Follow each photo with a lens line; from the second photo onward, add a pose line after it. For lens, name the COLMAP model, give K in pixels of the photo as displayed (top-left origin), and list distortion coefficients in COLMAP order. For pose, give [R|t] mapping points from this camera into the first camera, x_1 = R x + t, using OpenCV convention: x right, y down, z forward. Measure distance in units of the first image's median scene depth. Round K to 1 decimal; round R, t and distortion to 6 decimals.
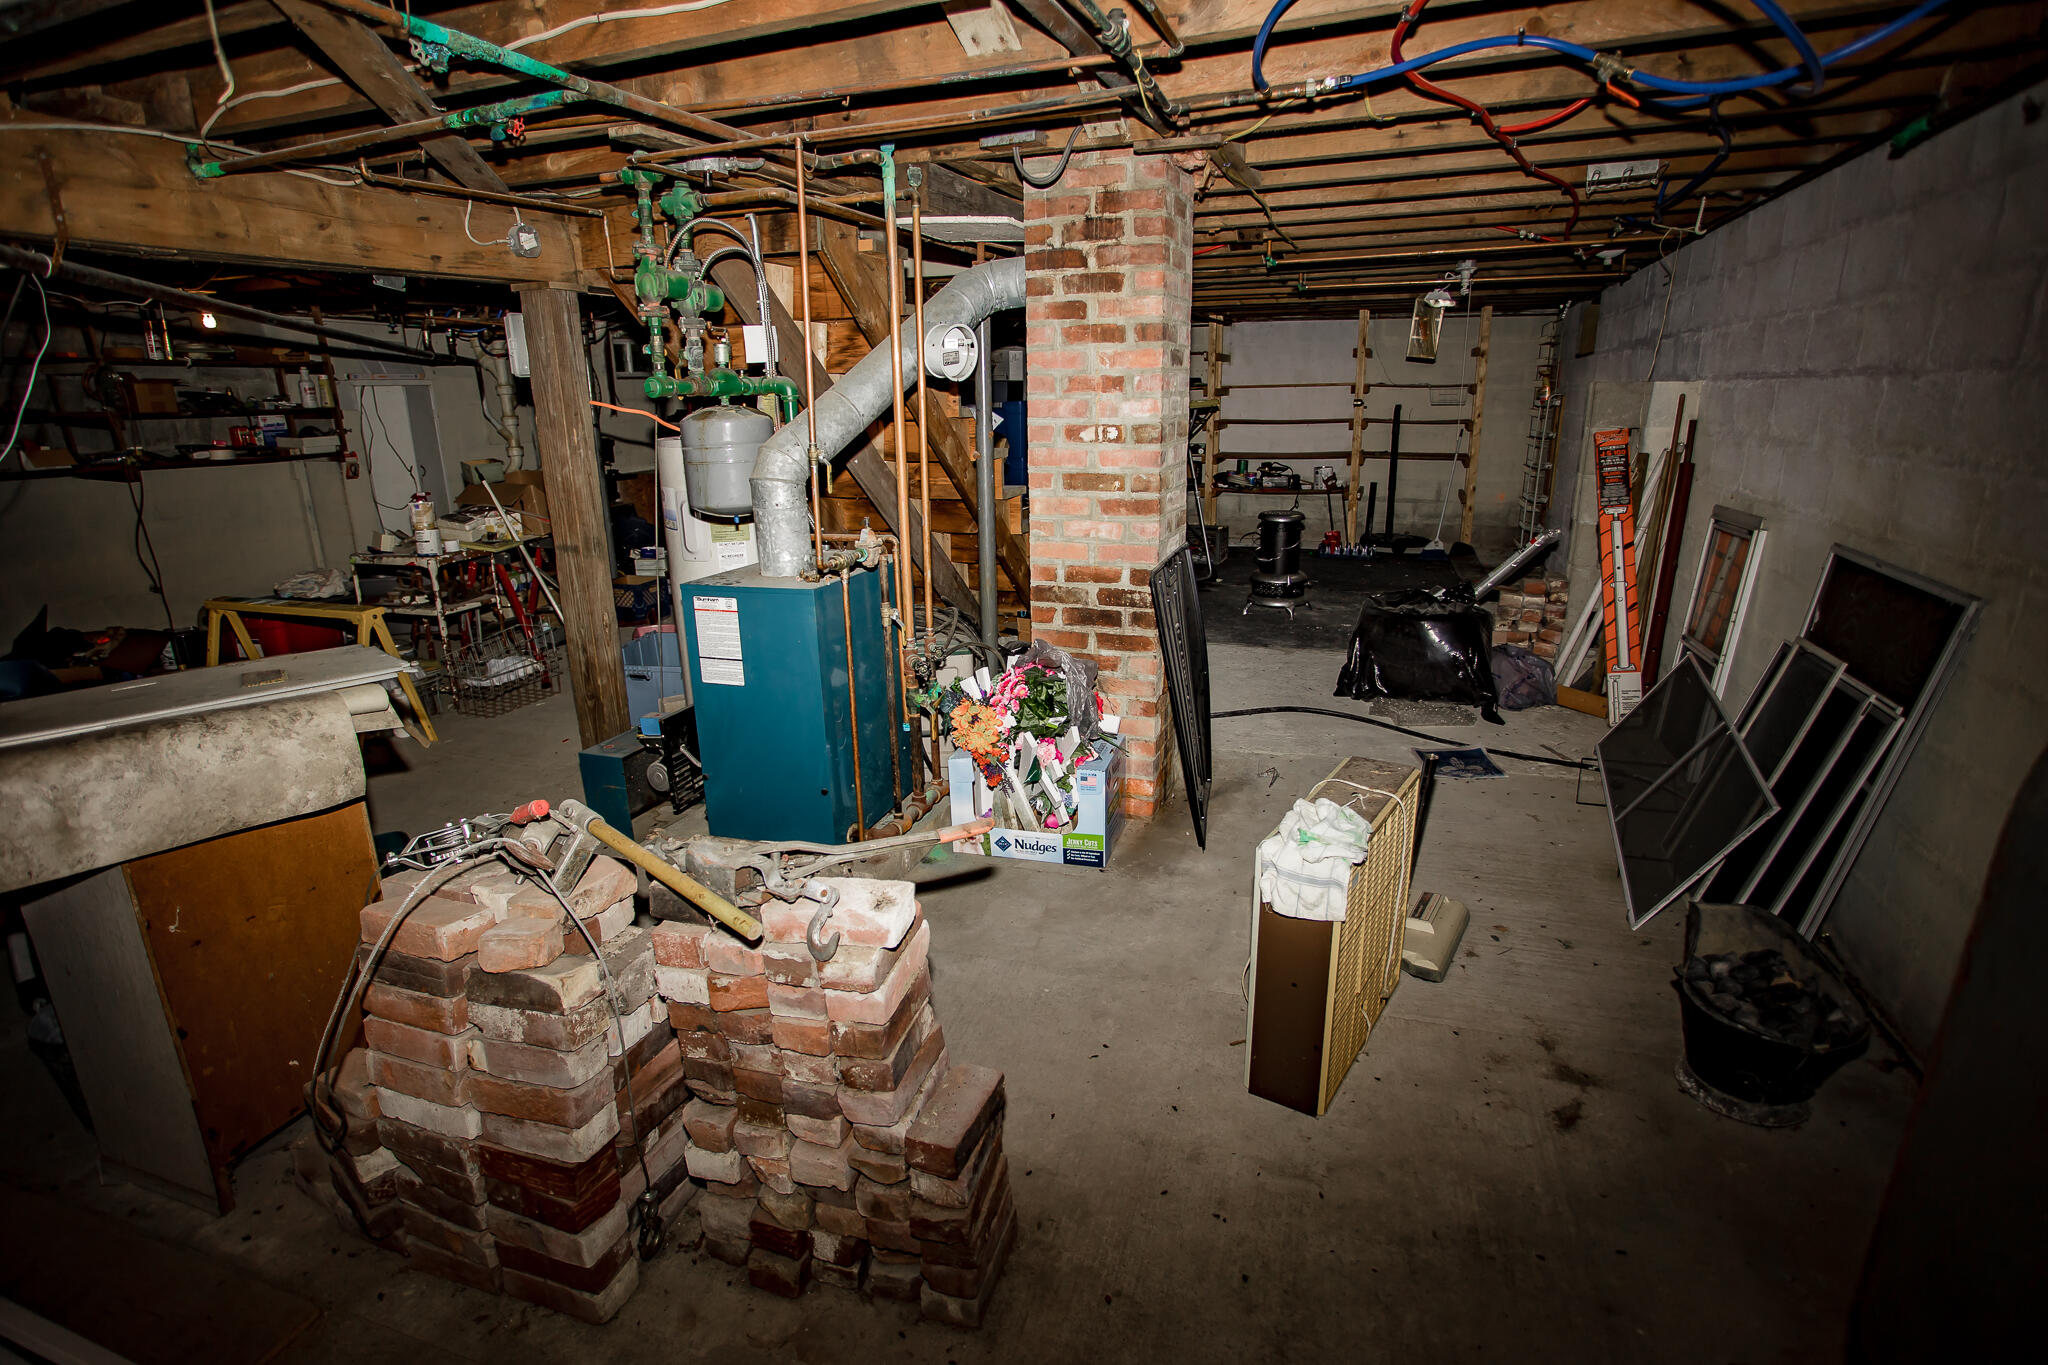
lens RADIAL K [[994.5, 0, 1024.0], [0, 994.5, 682.5], [0, 0, 1]] dist [-0.000147, 0.000002]
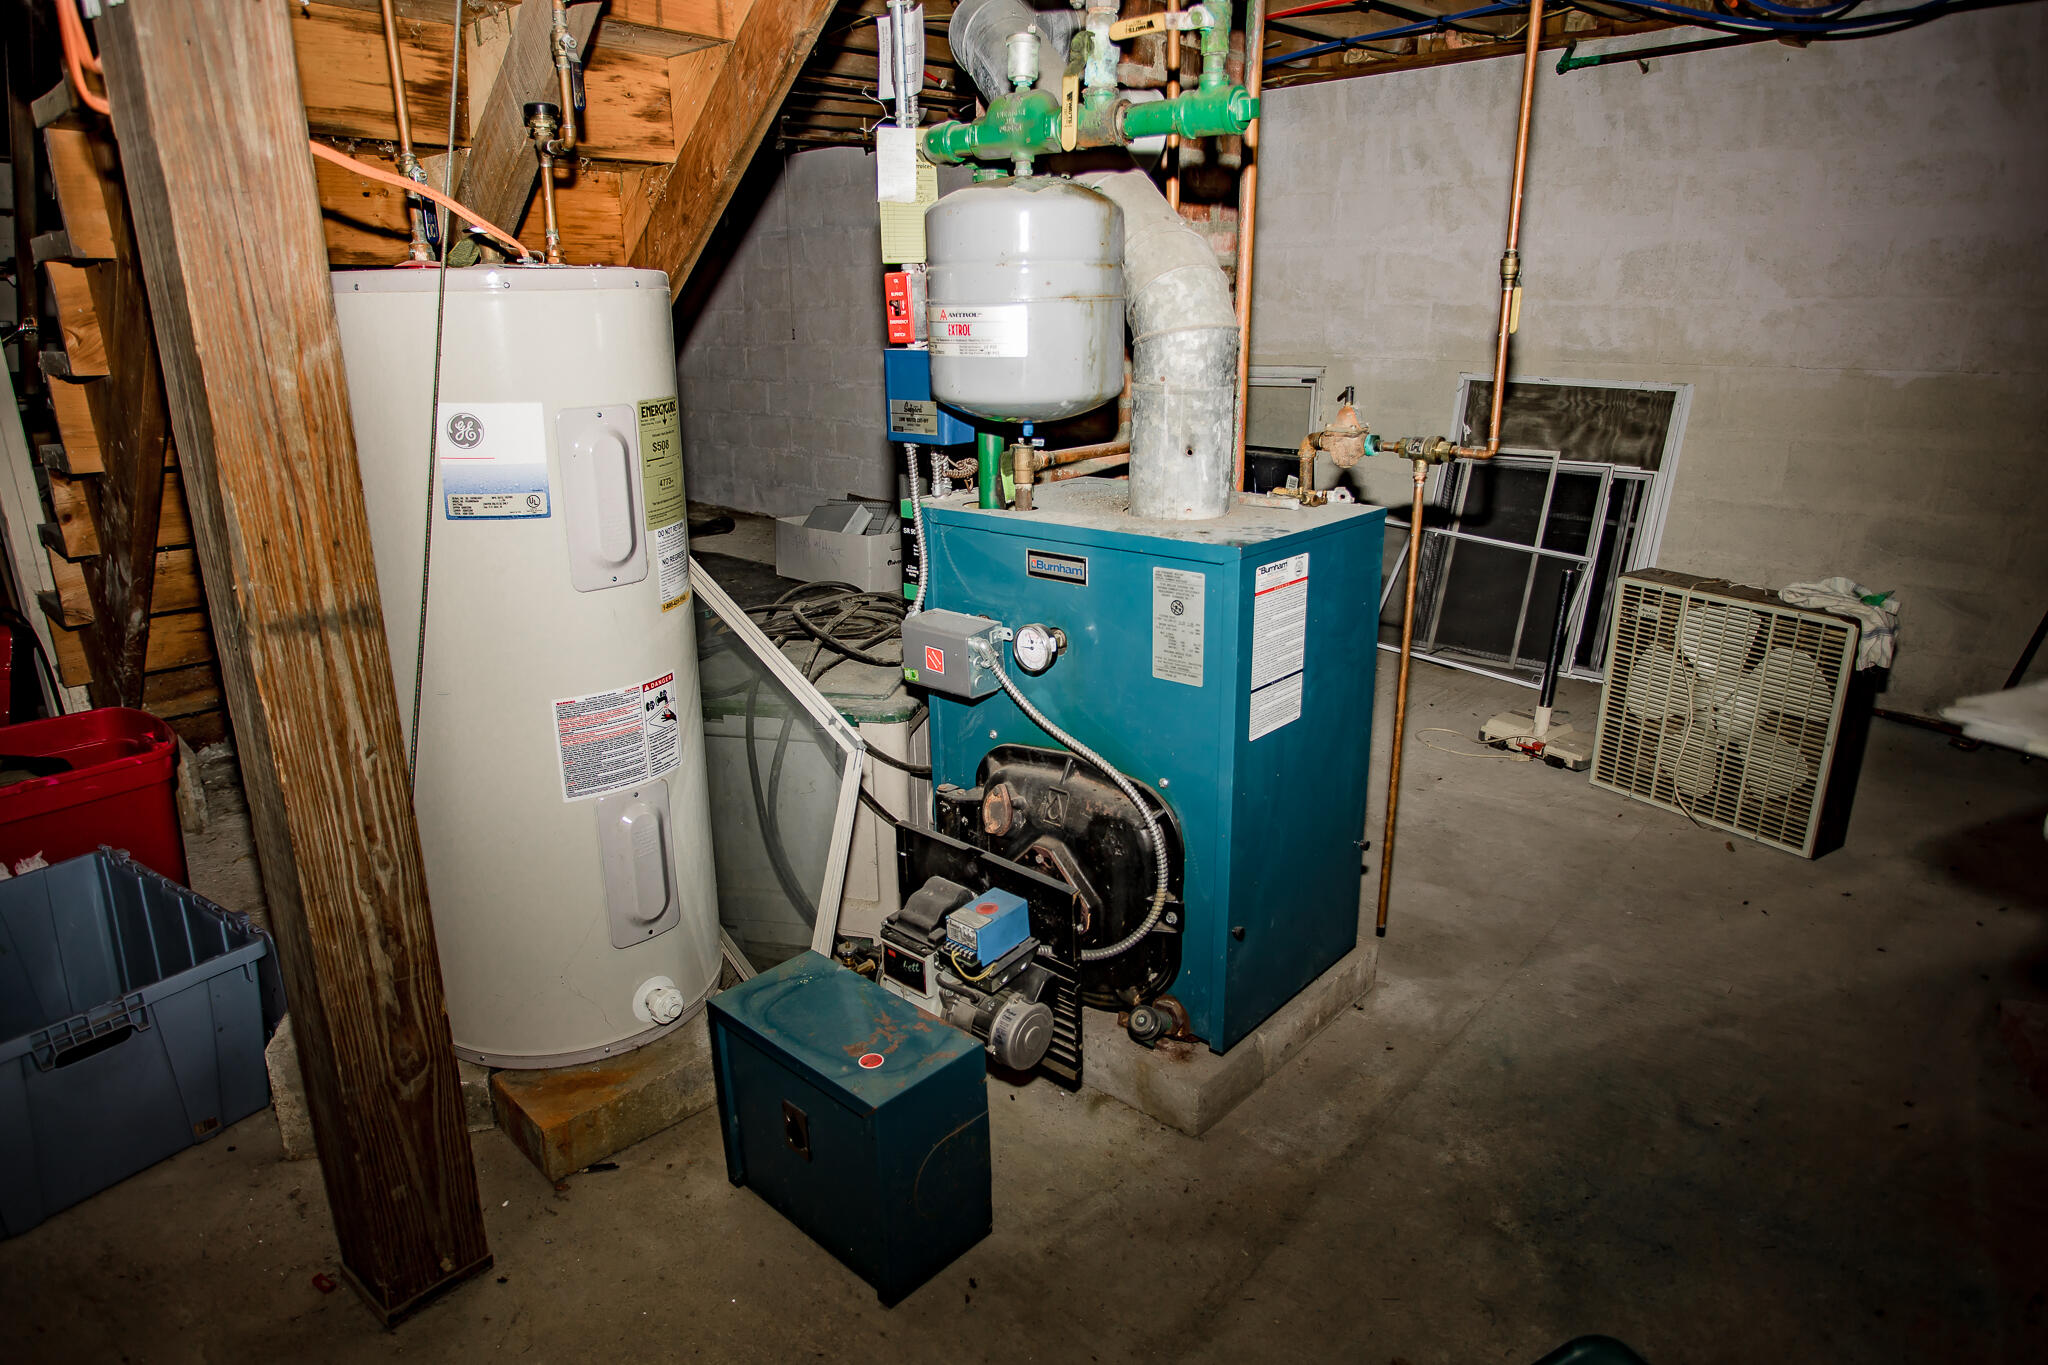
lens RADIAL K [[1215.9, 0, 1024.0], [0, 1215.9, 682.5], [0, 0, 1]] dist [-0.011199, -0.000889]
pose [[0.388102, -0.257036, 0.885048, -0.893107], [0.259477, 0.951949, 0.162682, -0.155603], [-0.884335, 0.166512, 0.436148, 0.837414]]
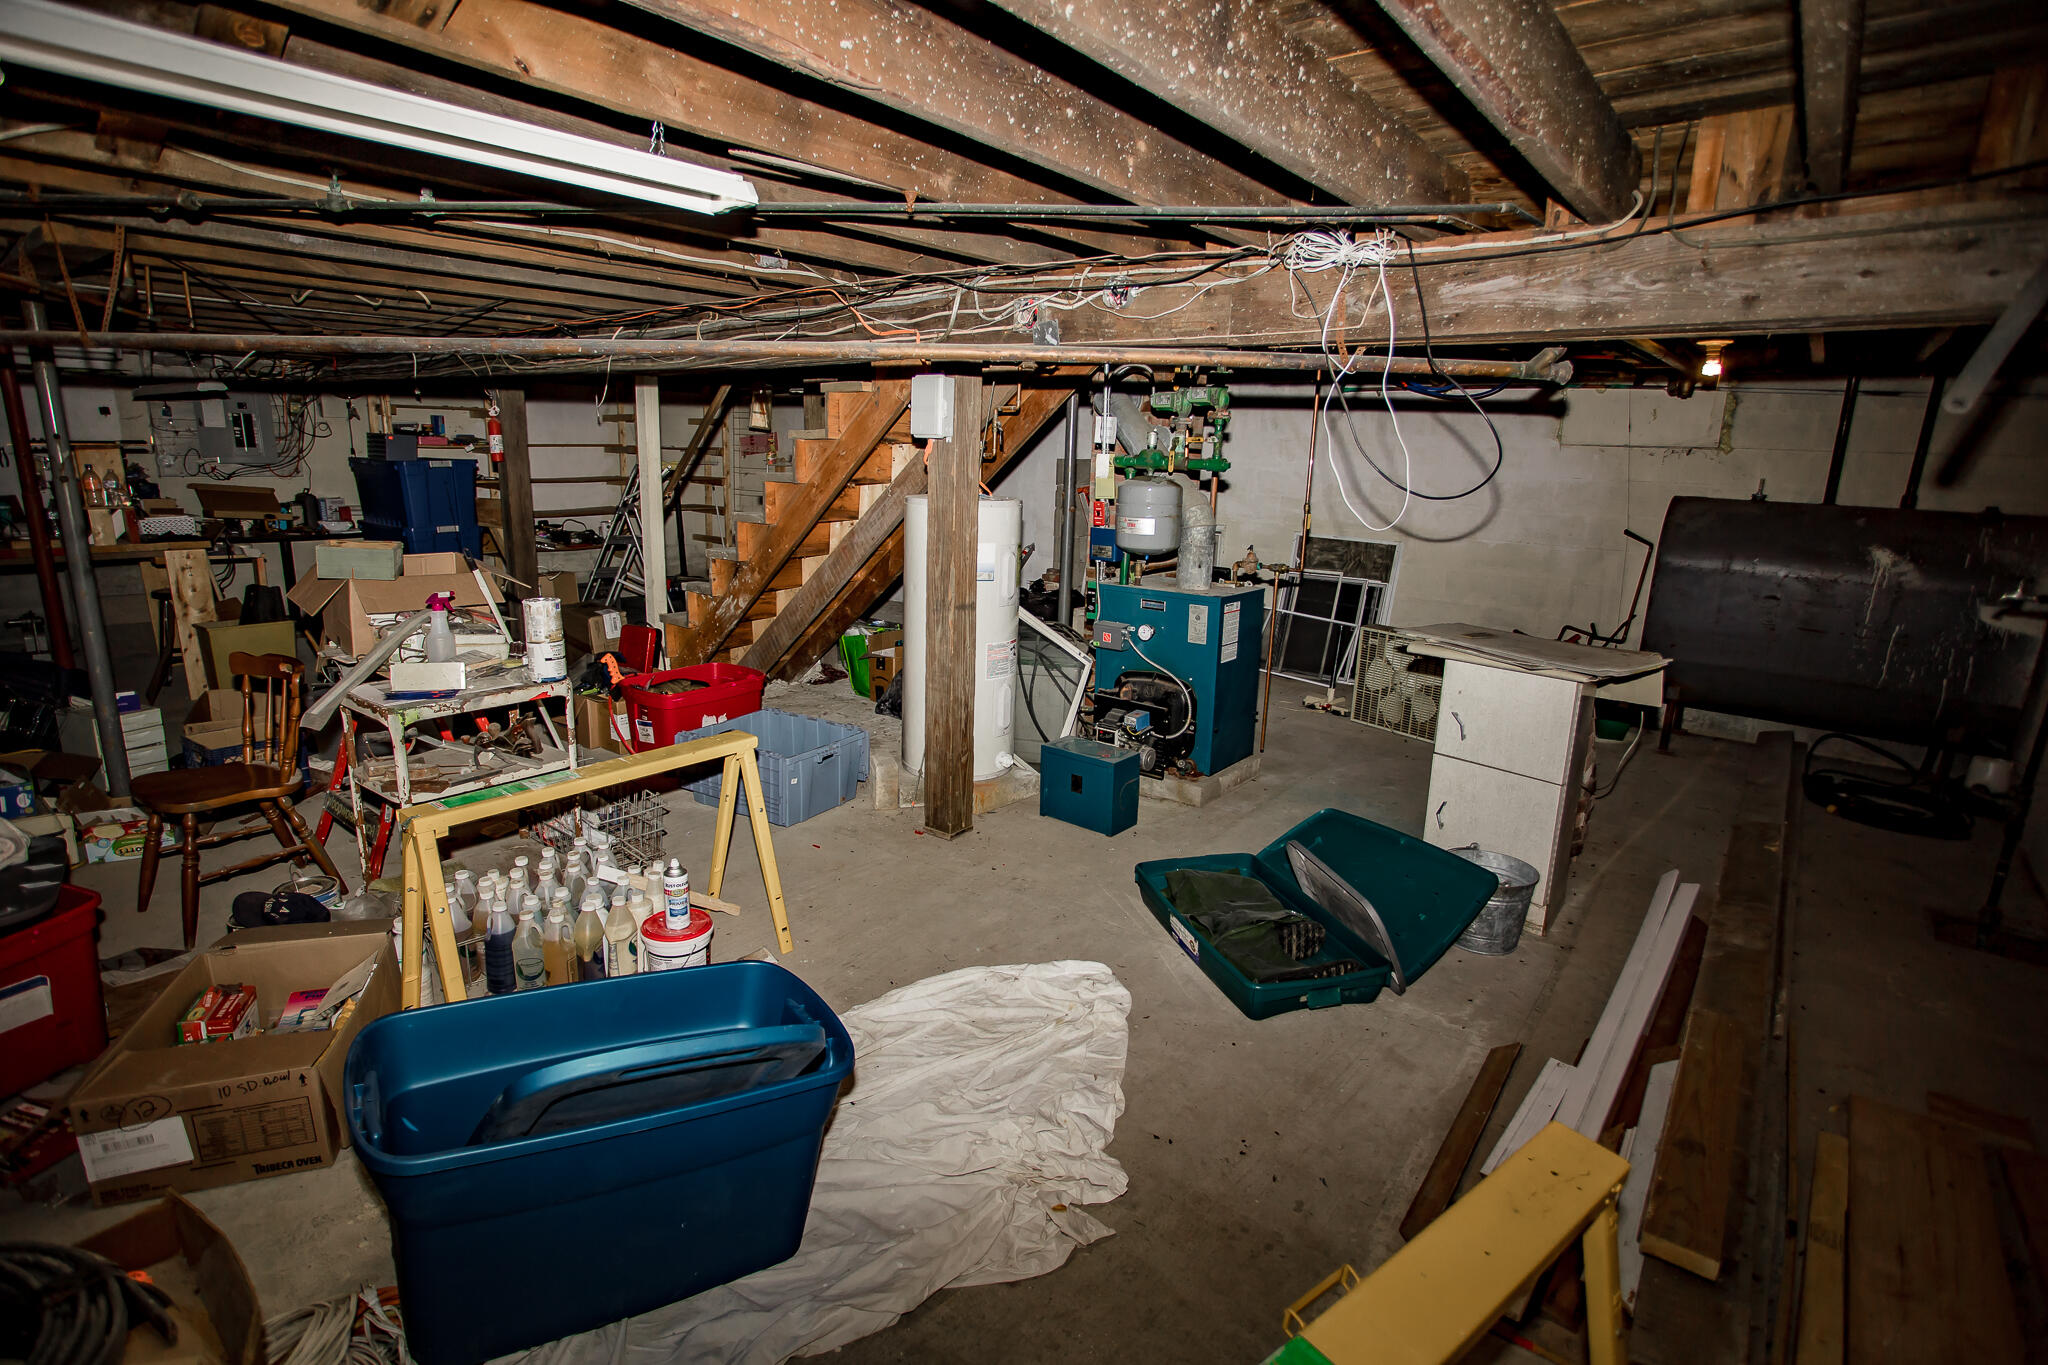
lens RADIAL K [[994.5, 0, 1024.0], [0, 994.5, 682.5], [0, 0, 1]] dist [-0.000147, 0.000002]
pose [[0.324225, -0.186221, 0.927470, -1.862160], [0.230802, 0.966376, 0.113349, -0.211670], [-0.917392, 0.177311, 0.356303, 0.748079]]
